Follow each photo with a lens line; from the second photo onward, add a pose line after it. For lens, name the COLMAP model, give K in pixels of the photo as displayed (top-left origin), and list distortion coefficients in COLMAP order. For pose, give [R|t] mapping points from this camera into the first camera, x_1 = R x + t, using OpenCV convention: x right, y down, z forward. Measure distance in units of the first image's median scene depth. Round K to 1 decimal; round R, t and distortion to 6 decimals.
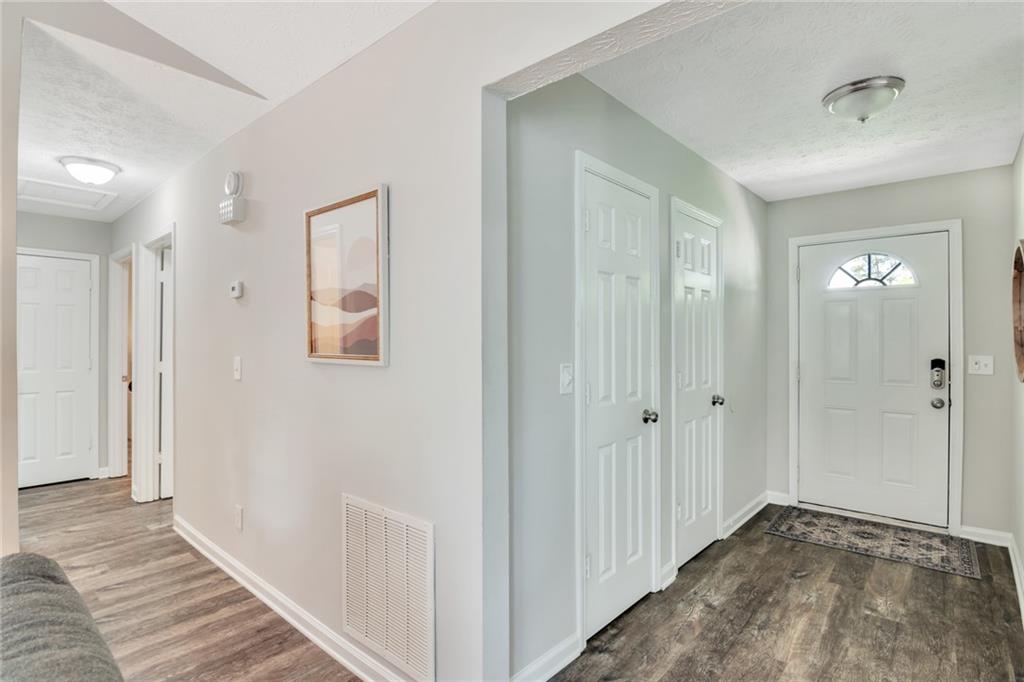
lens RADIAL K [[498.6, 0, 513.5], [0, 498.6, 343.1], [0, 0, 1]] dist [-0.014167, -0.000149]
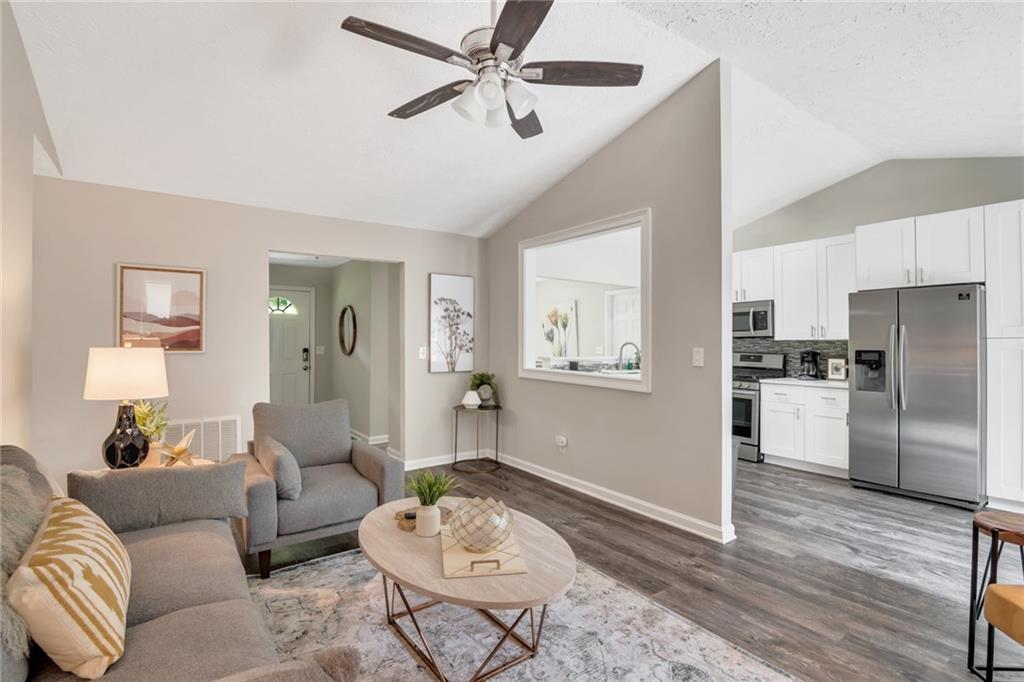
lens RADIAL K [[498.6, 0, 509.0], [0, 498.6, 339.0], [0, 0, 1]] dist [-0.014167, -0.000149]
pose [[0.241790, 0.004648, 0.970318, -1.956154], [-0.005397, 0.999979, -0.003445, -0.013338], [-0.970314, -0.004404, 0.241810, -0.786969]]
